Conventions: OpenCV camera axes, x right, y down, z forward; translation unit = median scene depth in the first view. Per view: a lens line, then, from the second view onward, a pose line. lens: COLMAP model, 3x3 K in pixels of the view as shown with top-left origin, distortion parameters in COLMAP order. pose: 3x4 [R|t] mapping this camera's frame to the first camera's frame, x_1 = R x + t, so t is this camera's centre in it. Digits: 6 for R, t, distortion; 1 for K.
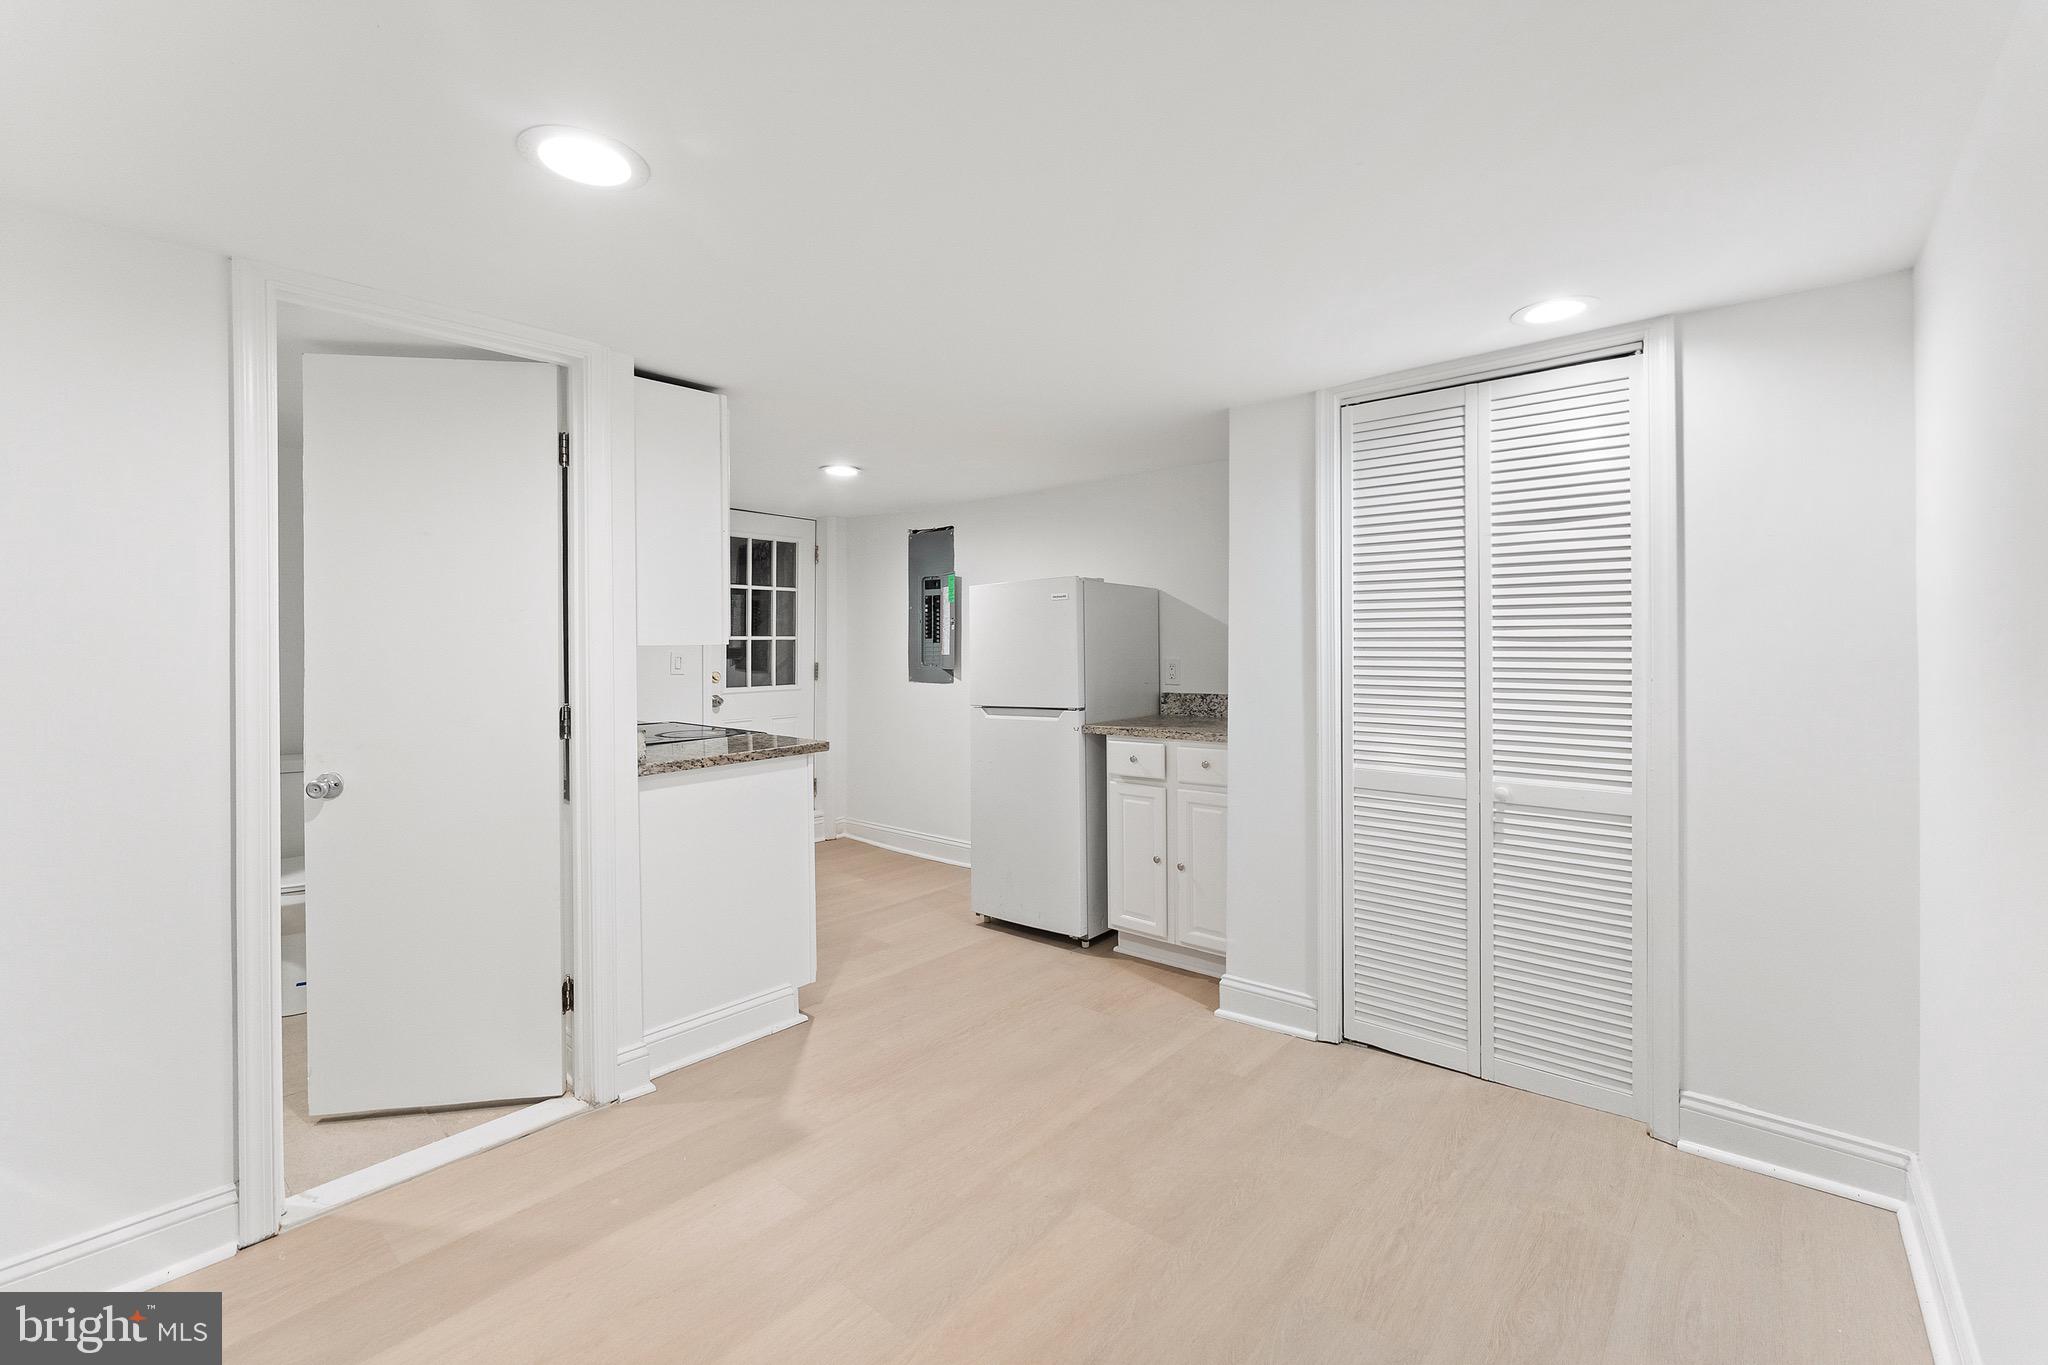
lens RADIAL K [[826.2, 0, 1032.5], [0, 826.2, 639.8], [0, 0, 1]] dist [0.000691, 0.000020]
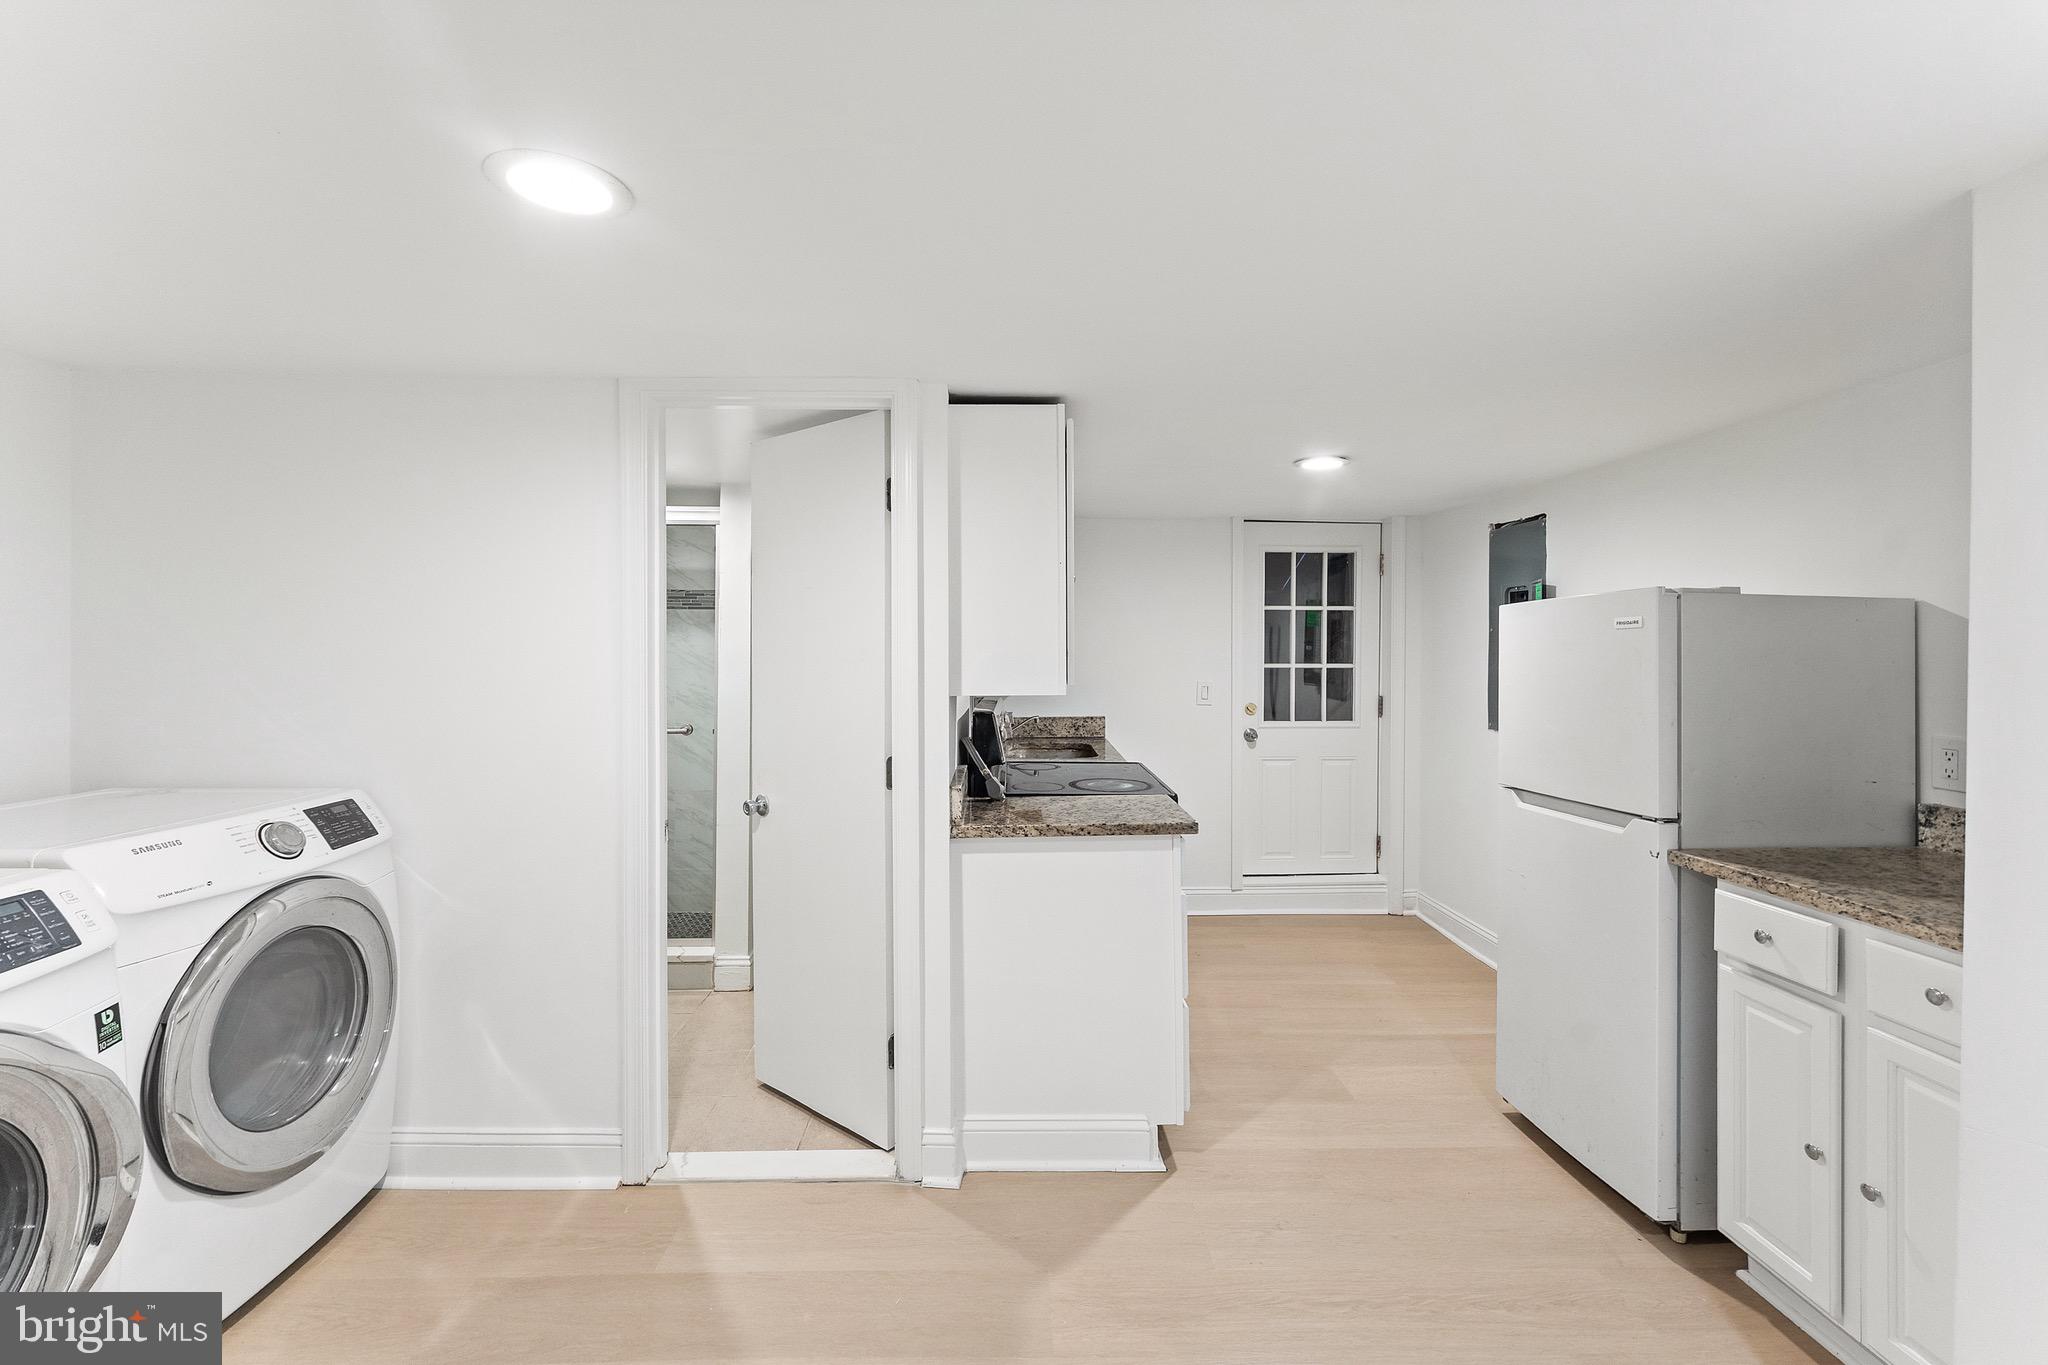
lens RADIAL K [[838.8, 0, 1039.5], [0, 838.8, 645.7], [0, 0, 1]] dist [-0.000353, -0.000216]
pose [[0.688082, 0.005737, -0.725610, 0.185563], [-0.006600, 0.999977, 0.001648, -0.035676], [0.725603, 0.003655, 0.688104, 0.296491]]
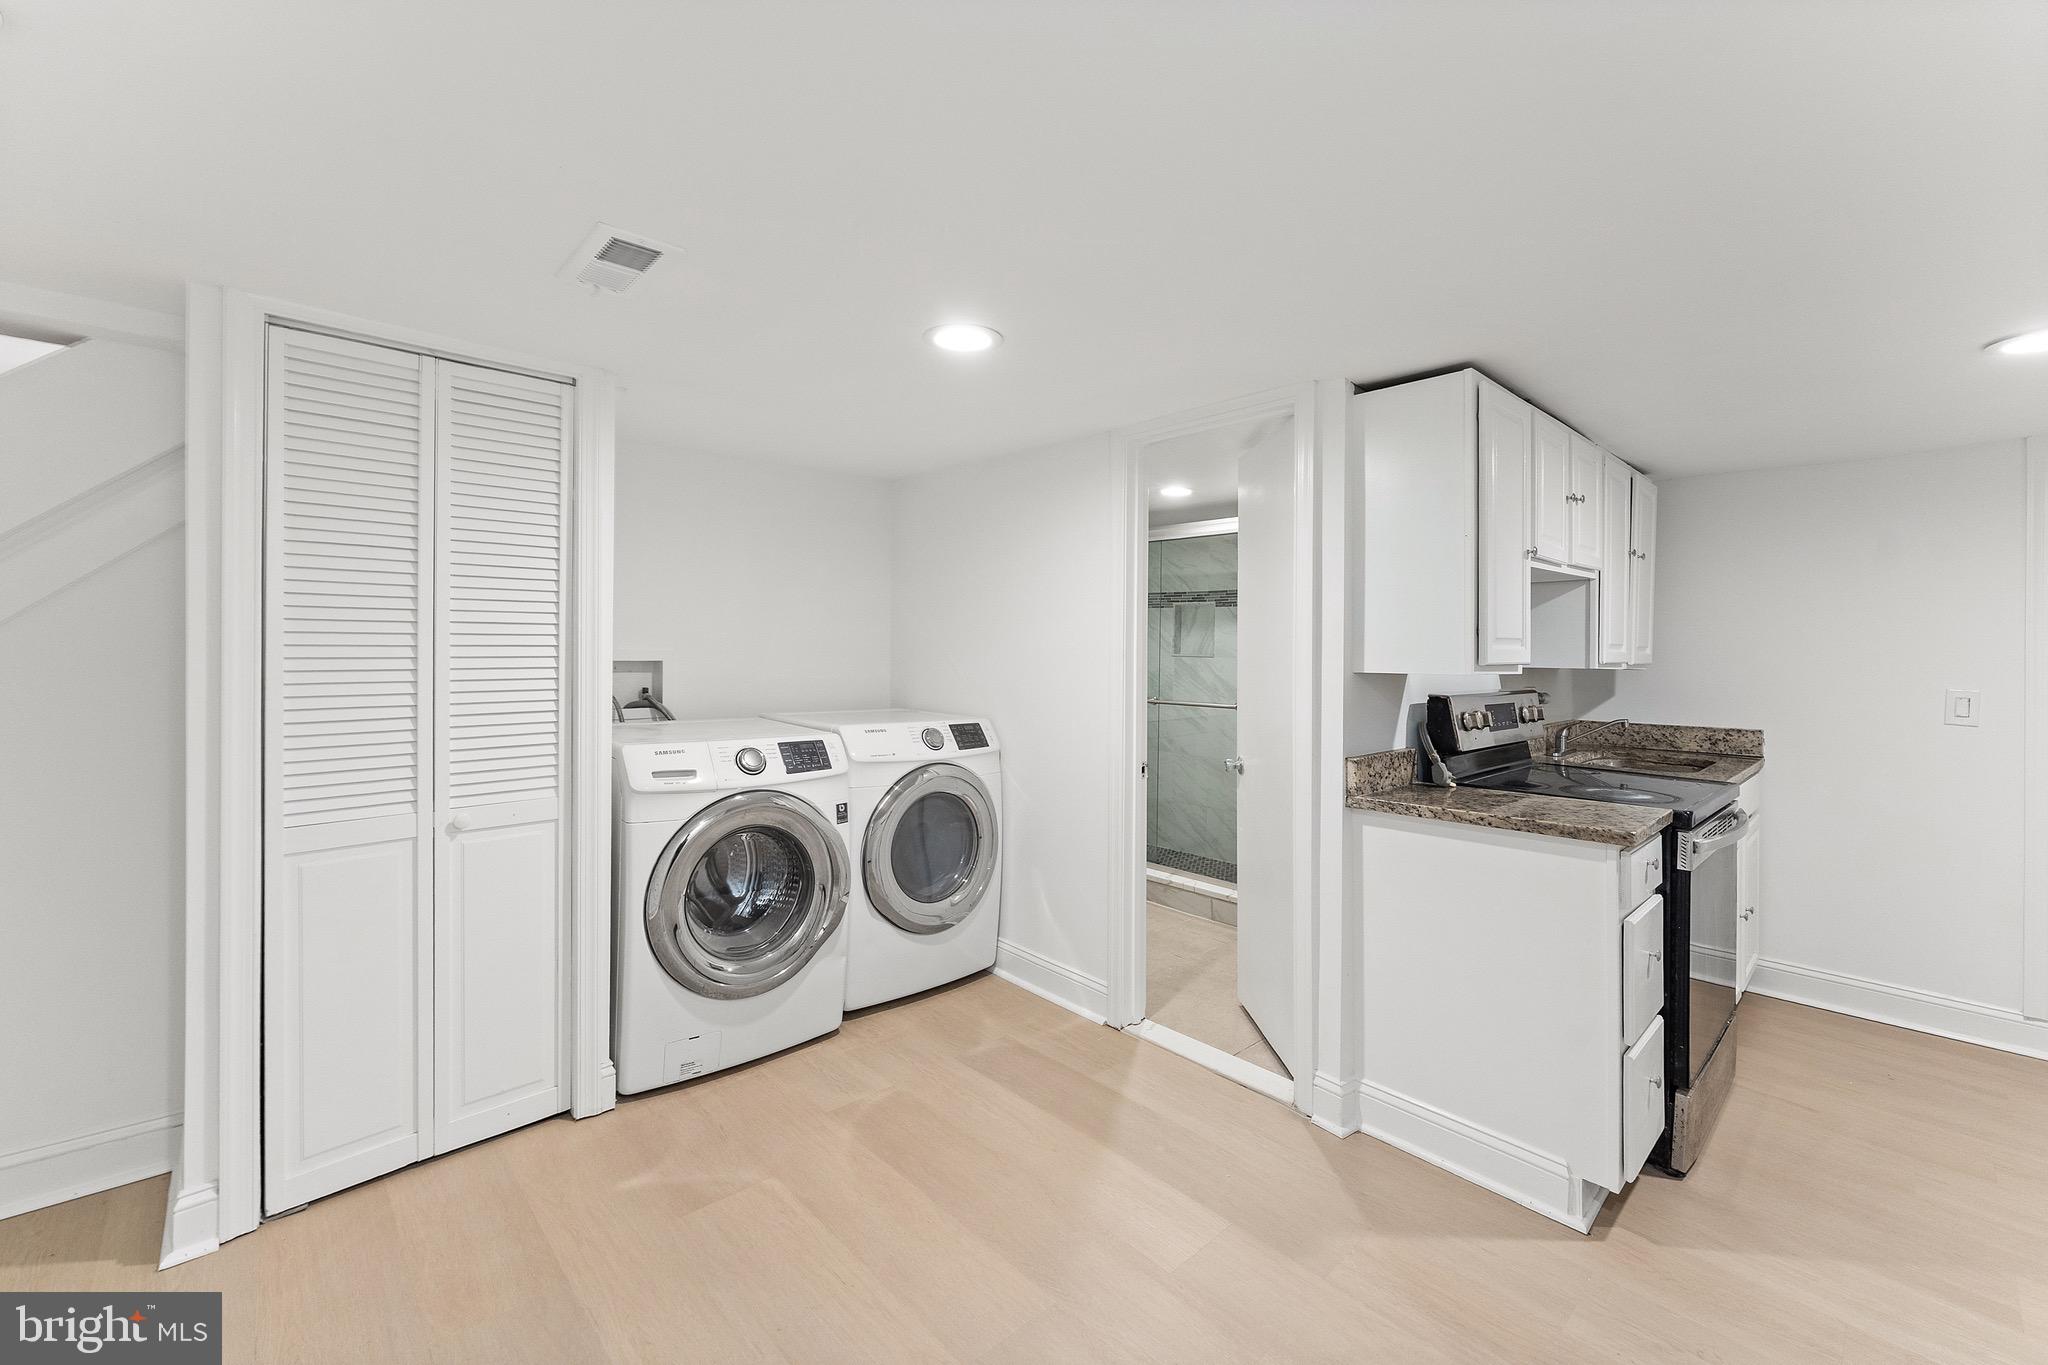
lens RADIAL K [[847.6, 0, 1042.0], [0, 847.6, 653.5], [0, 0, 1]] dist [0.000660, -0.000278]
pose [[-0.082692, 0.010866, -0.996516, 0.374347], [-0.014201, 0.999826, 0.012080, -0.014924], [0.996474, 0.015150, -0.082523, 0.501263]]
